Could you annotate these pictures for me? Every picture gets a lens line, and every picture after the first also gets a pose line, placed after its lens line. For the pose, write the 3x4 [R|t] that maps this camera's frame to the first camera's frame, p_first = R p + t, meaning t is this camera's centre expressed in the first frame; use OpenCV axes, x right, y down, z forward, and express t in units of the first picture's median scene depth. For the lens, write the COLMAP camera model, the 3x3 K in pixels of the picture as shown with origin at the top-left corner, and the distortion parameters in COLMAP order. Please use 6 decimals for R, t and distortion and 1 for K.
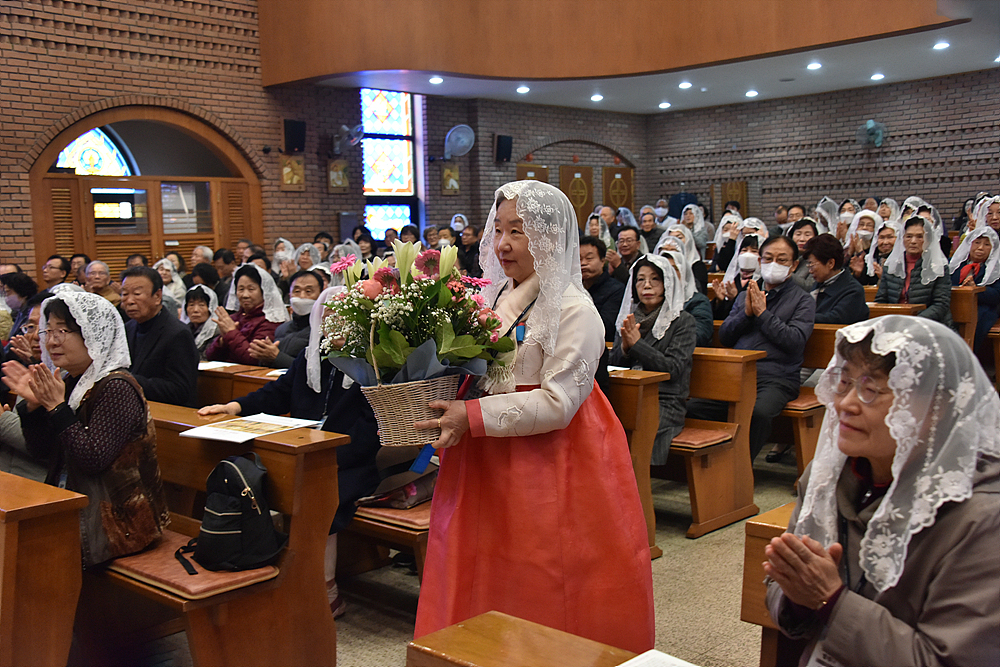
lens RADIAL K [[1093.3, 0, 500.0], [0, 1093.3, 333.5], [0, 0, 1]] dist [0.064190, 0.038656]
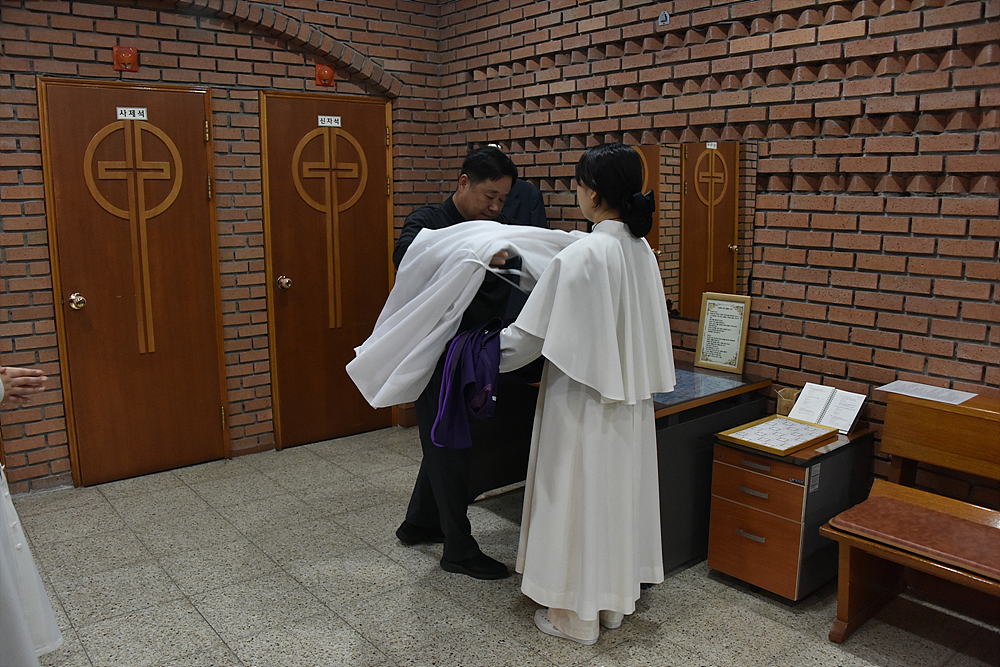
lens RADIAL K [[793.3, 0, 500.0], [0, 793.3, 333.5], [0, 0, 1]] dist [-0.142326, 0.080569]
pose [[0.991920, 0.047787, -0.117519, 0.229599], [-0.037444, 0.995354, 0.088701, -0.122988], [0.121212, -0.083584, 0.989101, 0.919479]]
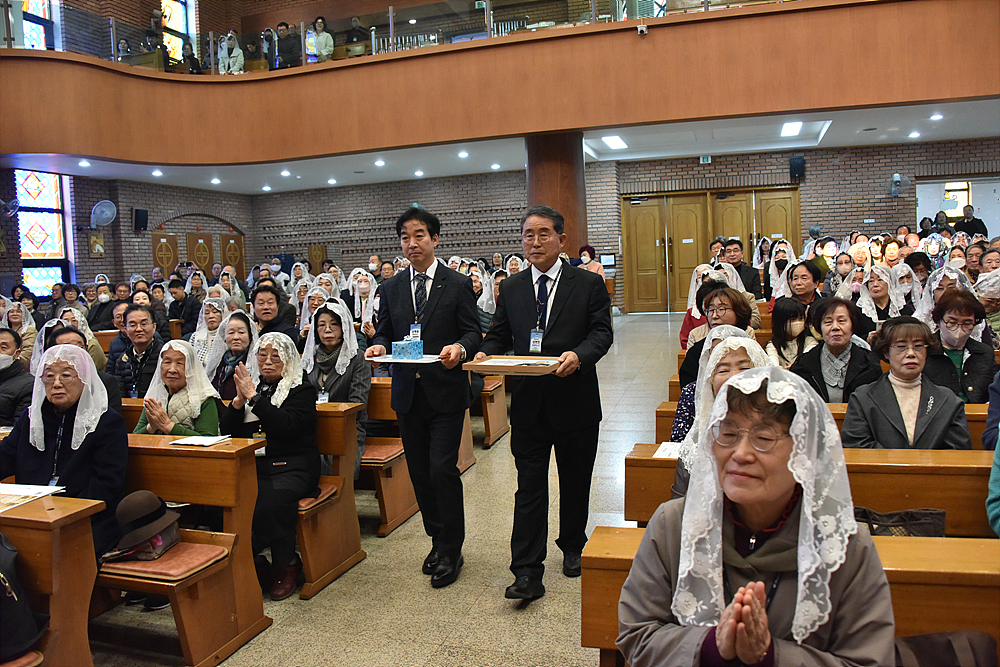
lens RADIAL K [[793.3, 0, 500.0], [0, 793.3, 333.5], [0, 0, 1]] dist [-0.142326, 0.080569]
pose [[0.896267, -0.047450, 0.440970, -0.023686], [0.059173, 0.998165, -0.012860, -0.005568], [-0.439550, 0.037620, 0.897430, 0.046860]]
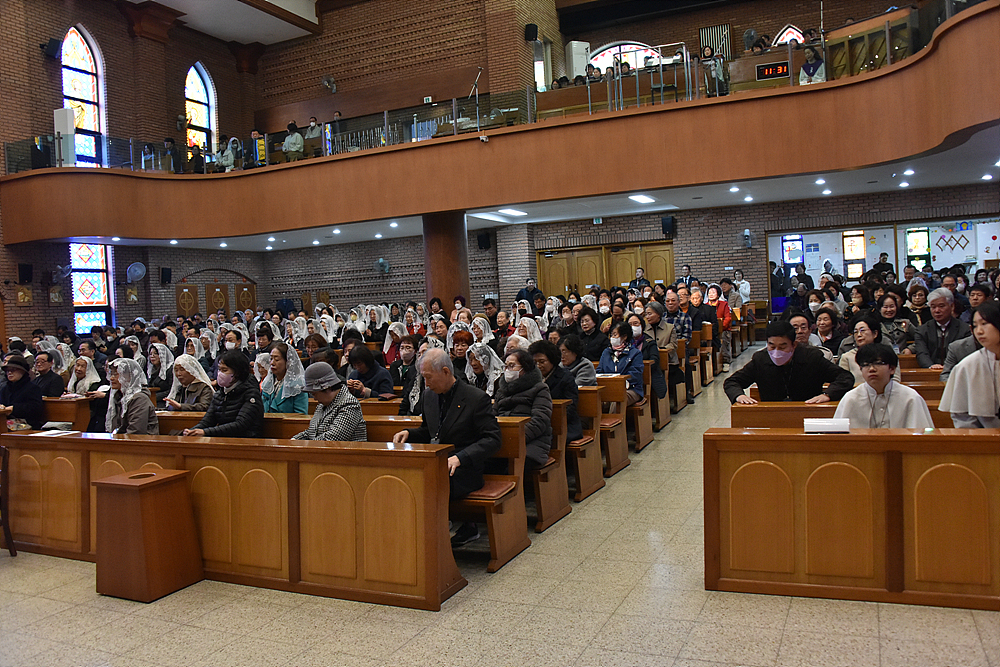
lens RADIAL K [[793.3, 0, 500.0], [0, 793.3, 333.5], [0, 0, 1]] dist [-0.142326, 0.080569]
pose [[0.940202, -0.032771, 0.339036, 0.081046], [0.056919, 0.996481, -0.061527, 0.018433], [-0.335827, 0.077145, 0.938759, -0.262006]]
